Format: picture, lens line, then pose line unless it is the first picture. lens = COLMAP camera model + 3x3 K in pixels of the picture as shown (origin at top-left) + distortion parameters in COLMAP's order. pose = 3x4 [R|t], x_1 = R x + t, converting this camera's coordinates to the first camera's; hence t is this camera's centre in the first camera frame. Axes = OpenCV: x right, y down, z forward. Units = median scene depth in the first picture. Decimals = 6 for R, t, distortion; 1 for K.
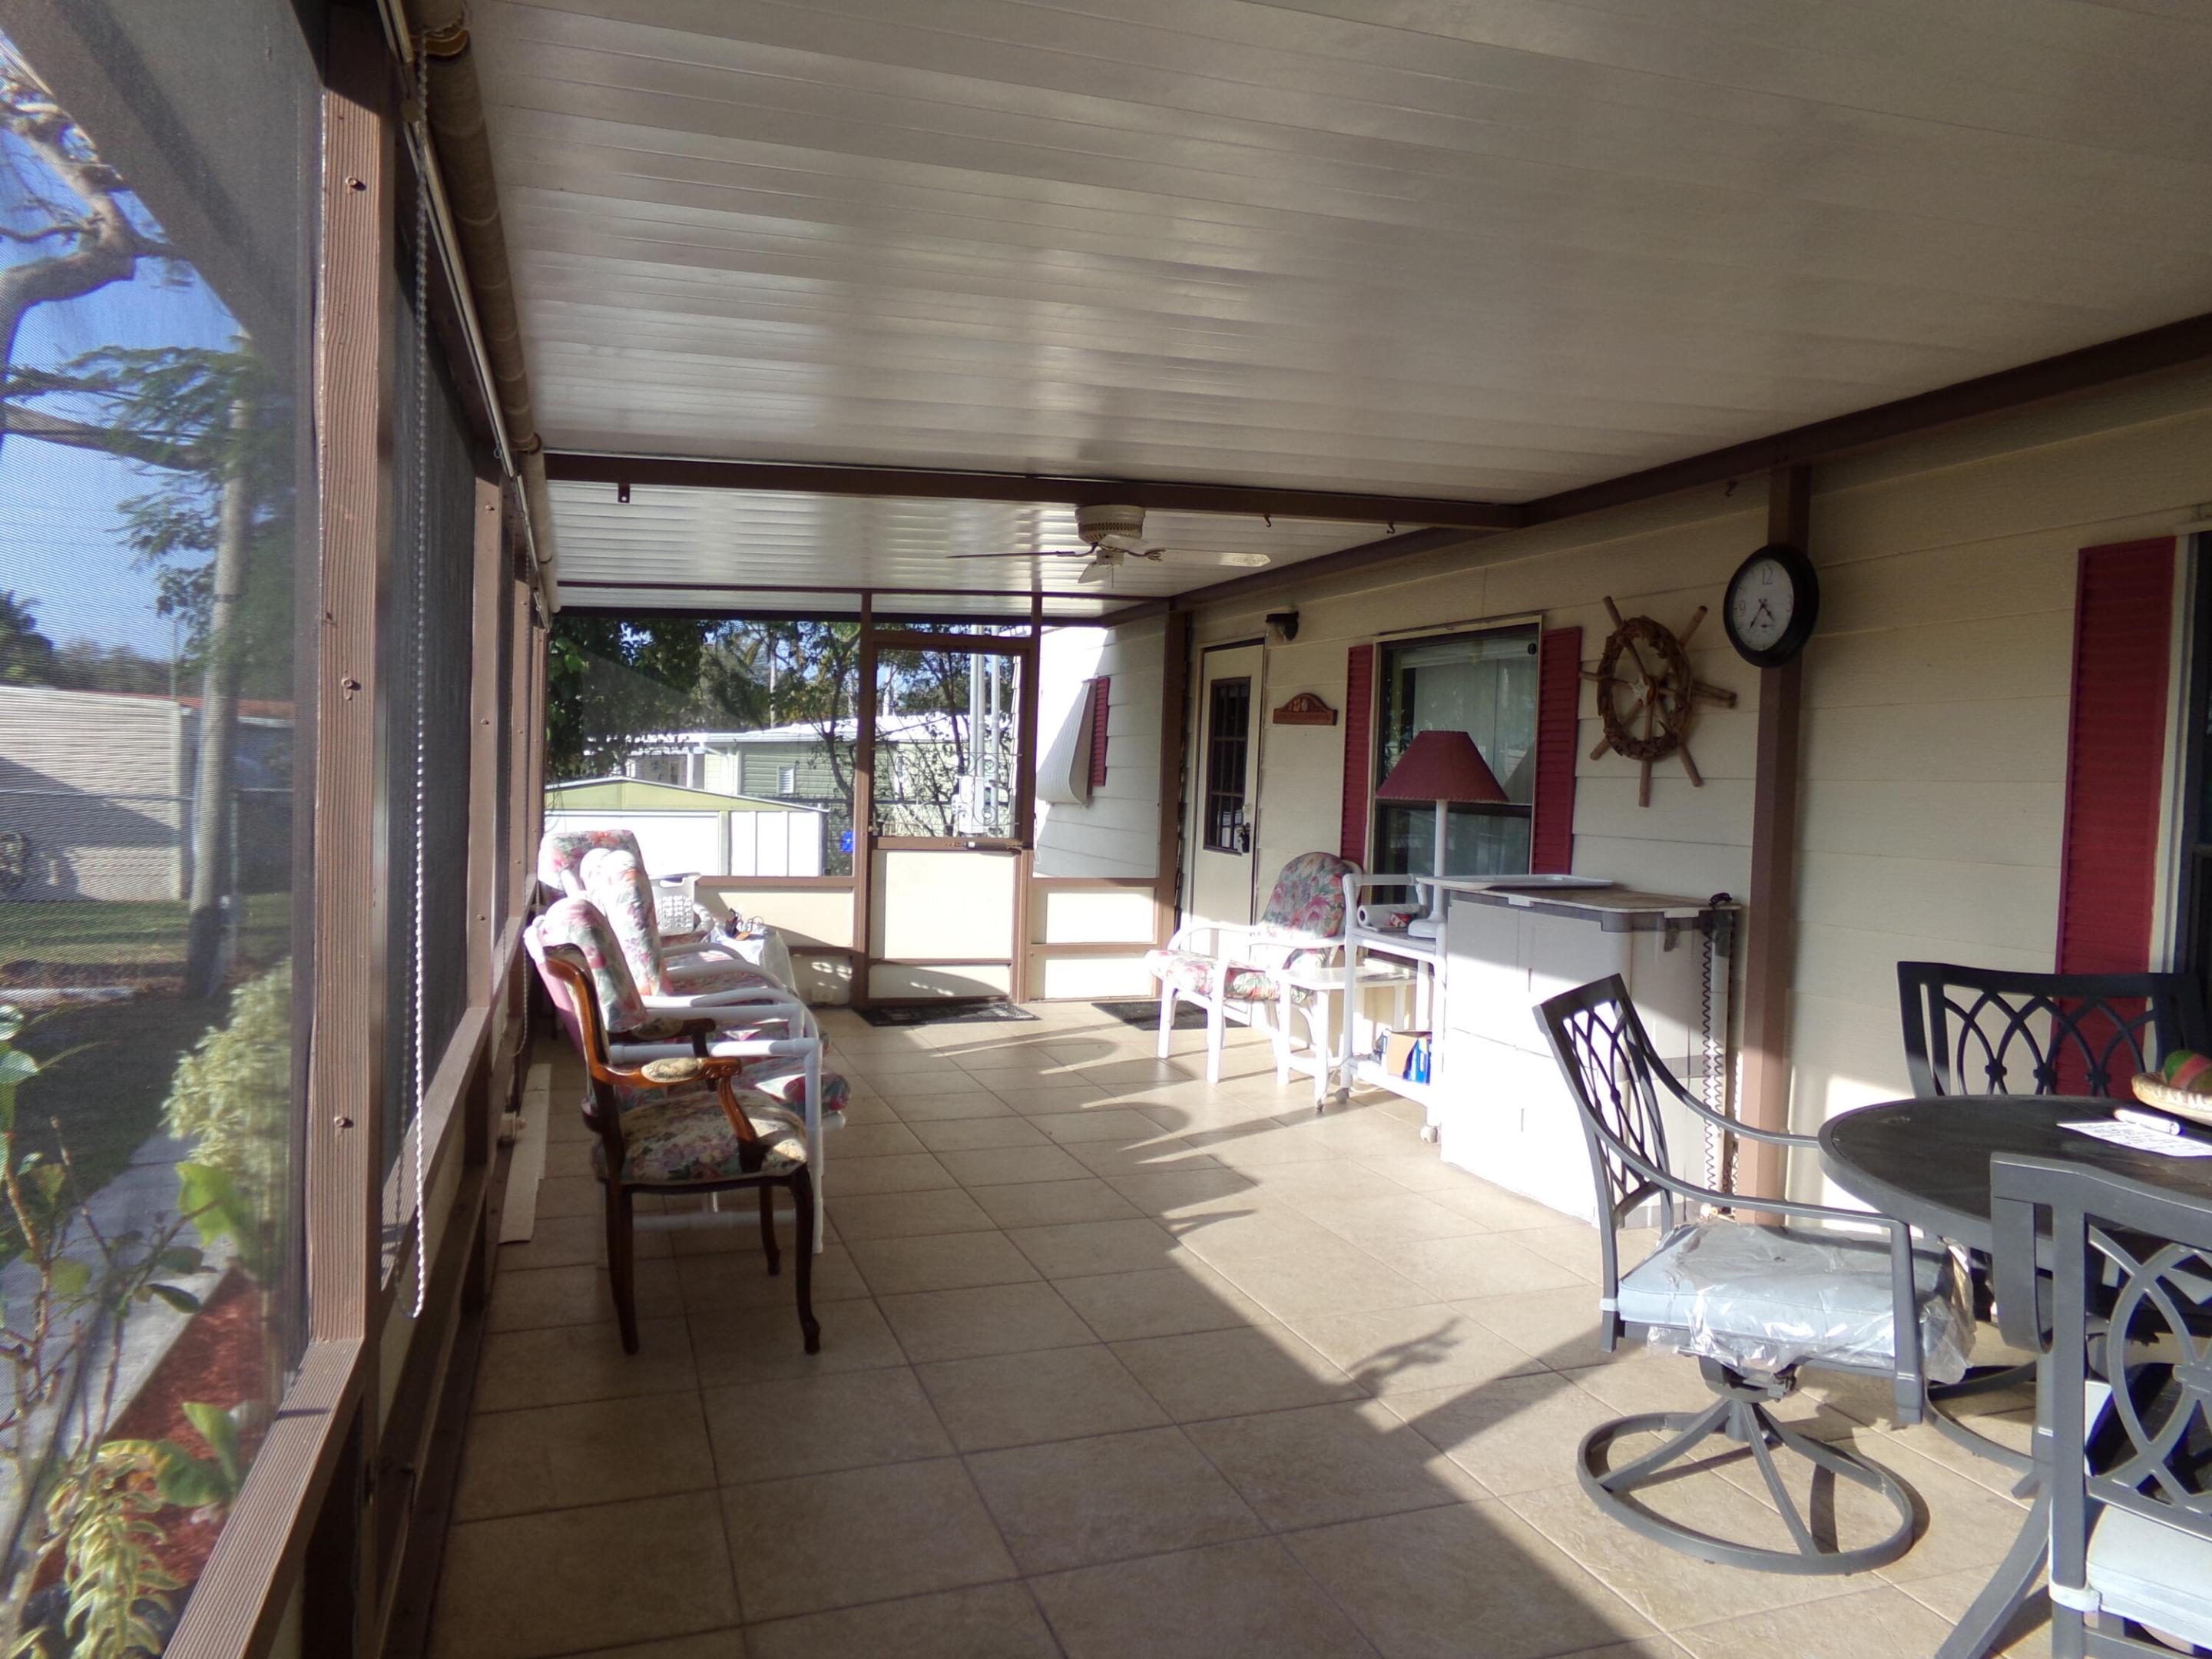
lens RADIAL K [[1527.4, 0, 1097.9], [0, 1527.4, 828.8], [0, 0, 1]] dist [-0.097237, 0.158161]
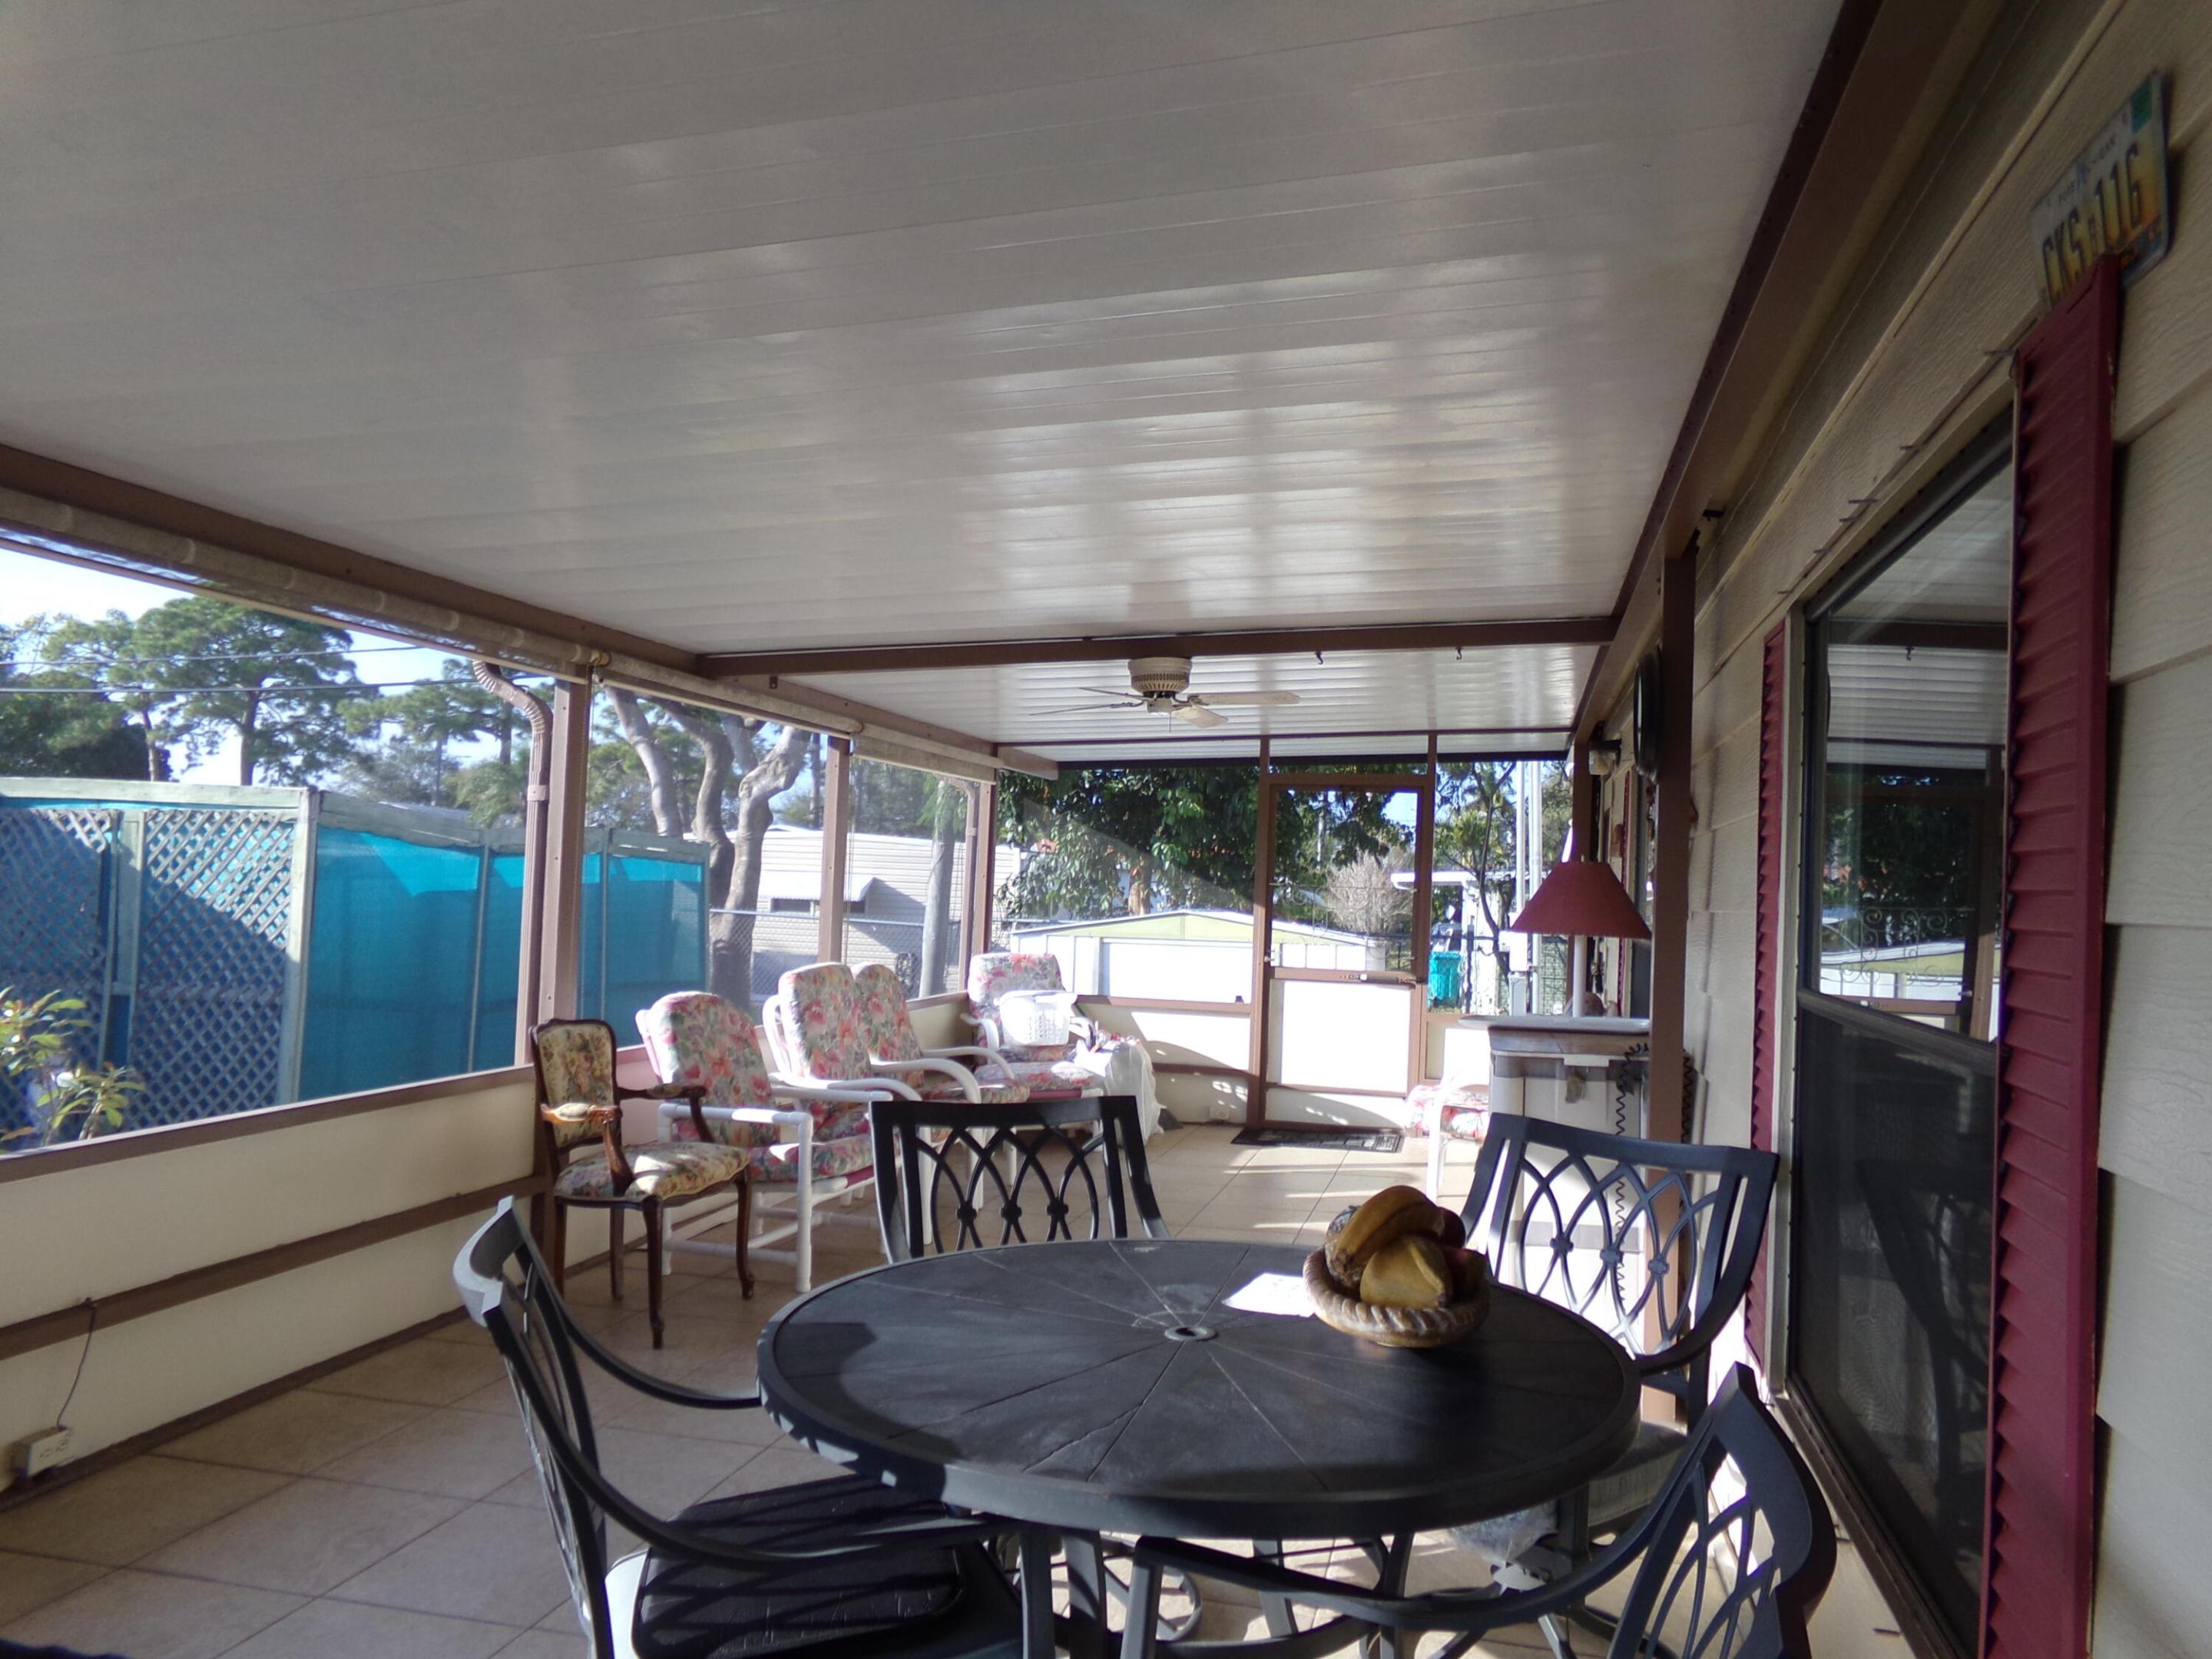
lens RADIAL K [[1527.4, 0, 1097.9], [0, 1527.4, 828.8], [0, 0, 1]] dist [-0.097237, 0.158161]
pose [[0.831455, -0.019610, -0.555245, 0.438886], [-0.031708, 0.996073, -0.082660, 0.001463], [0.554686, 0.086334, 0.827569, 0.059883]]
